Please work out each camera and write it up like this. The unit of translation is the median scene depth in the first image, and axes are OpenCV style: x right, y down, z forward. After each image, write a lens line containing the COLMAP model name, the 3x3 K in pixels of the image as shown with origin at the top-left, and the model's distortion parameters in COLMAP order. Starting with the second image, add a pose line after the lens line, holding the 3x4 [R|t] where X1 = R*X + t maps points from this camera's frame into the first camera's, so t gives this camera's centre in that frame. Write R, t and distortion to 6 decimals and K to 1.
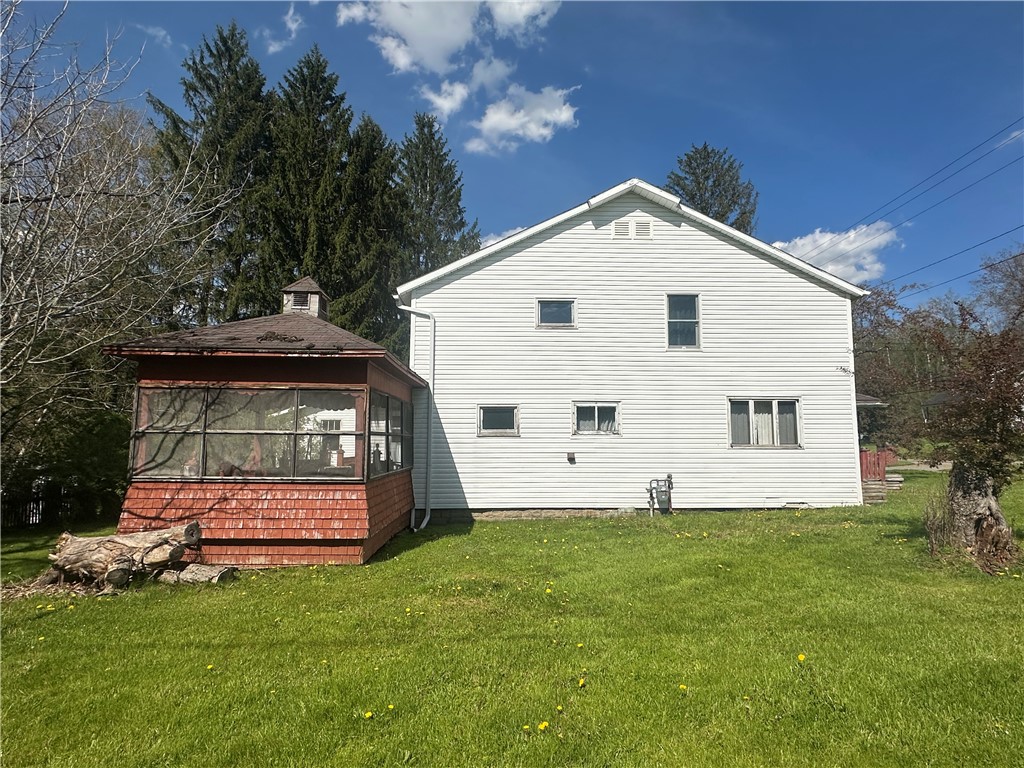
lens RADIAL K [[547.5, 0, 515.0], [0, 547.5, 388.7], [0, 0, 1]] dist [0.000832, 0.000479]
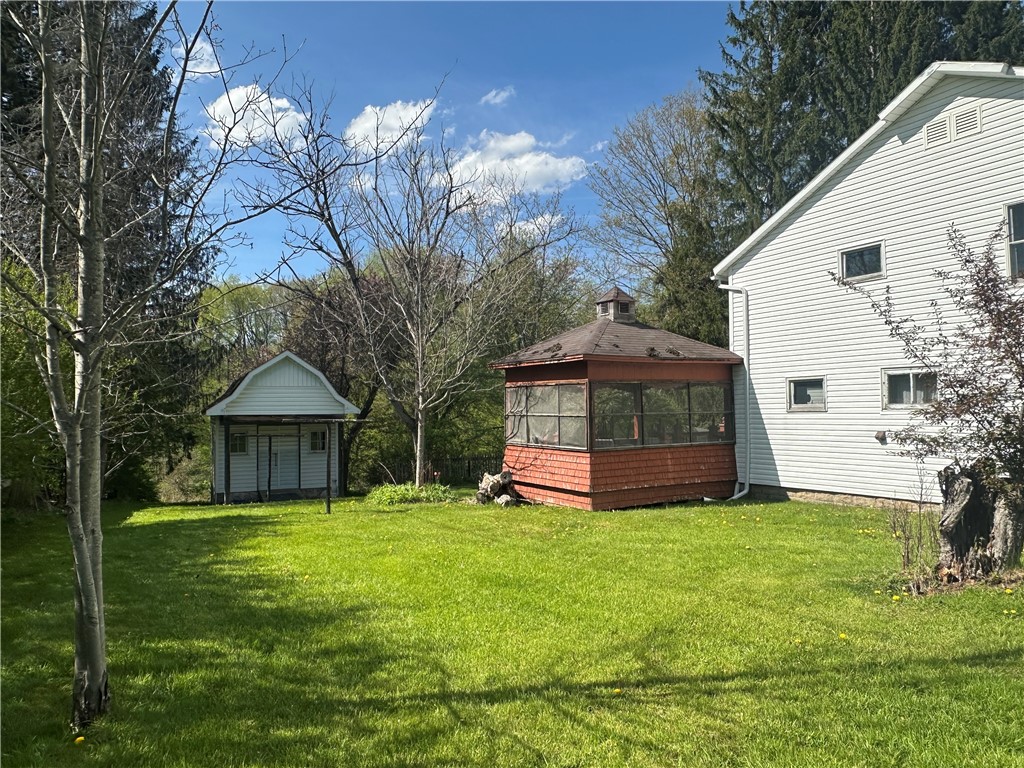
lens RADIAL K [[716.8, 0, 512.0], [0, 716.8, 384.0], [0, 0, 1]] dist [0.003288, 0.001121]
pose [[0.478436, -0.039119, -0.877251, 1.002783], [0.102101, 0.994710, 0.011328, -0.029278], [0.872166, -0.094988, 0.479899, -0.001087]]
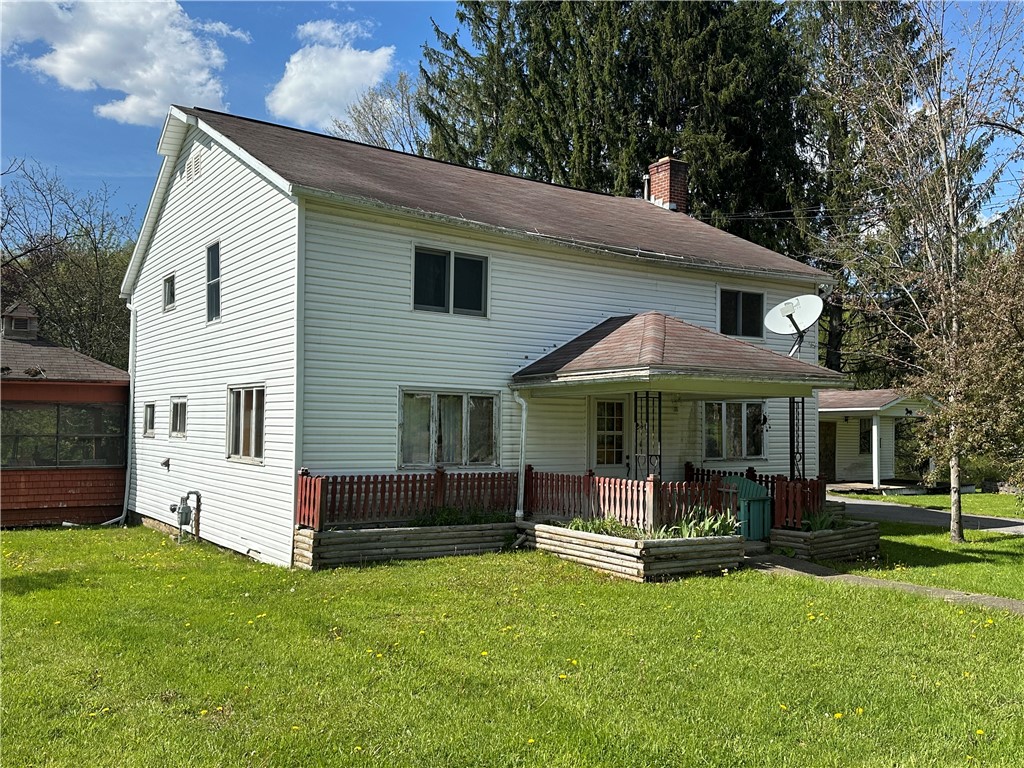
lens RADIAL K [[869.8, 0, 512.0], [0, 869.8, 384.0], [0, 0, 1]] dist [0.114097, -0.169678]
pose [[0.552749, -0.030679, -0.832783, 1.971276], [0.072225, 0.997326, 0.011198, 0.034092], [0.830212, -0.066337, 0.553487, 0.896166]]
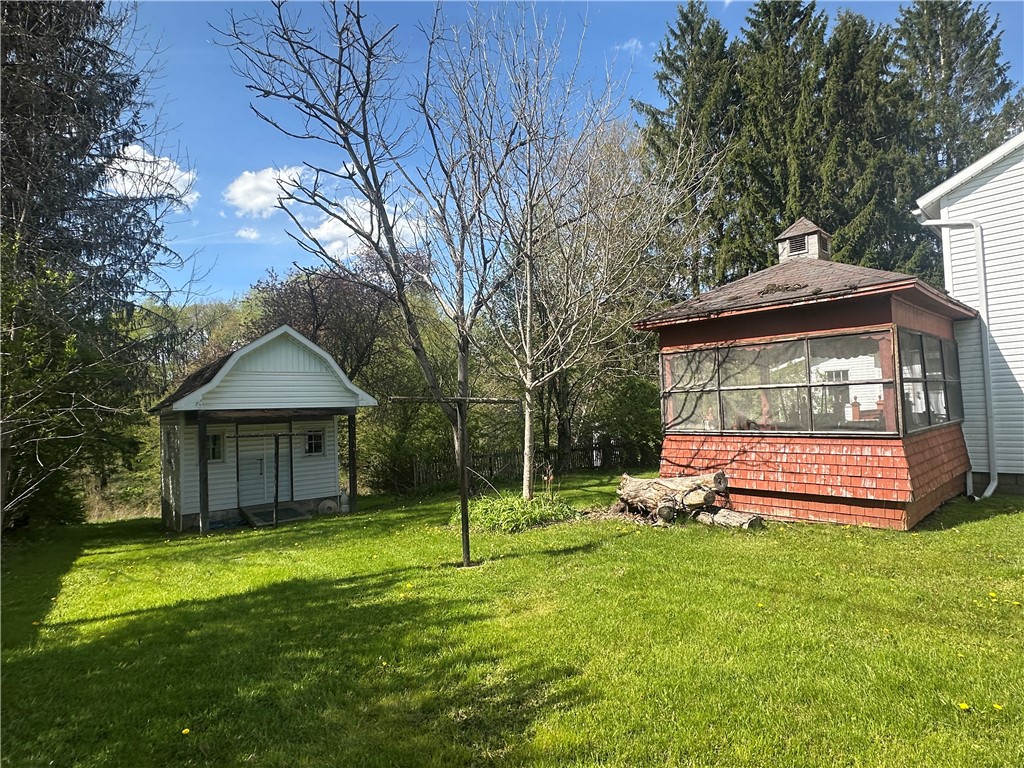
lens RADIAL K [[547.5, 0, 515.0], [0, 547.5, 388.7], [0, 0, 1]] dist [0.000832, 0.000479]
pose [[0.661106, -0.055617, -0.748229, -0.022881], [0.114455, 0.993053, 0.027312, 0.002231], [0.741511, -0.103695, 0.662879, -0.008160]]
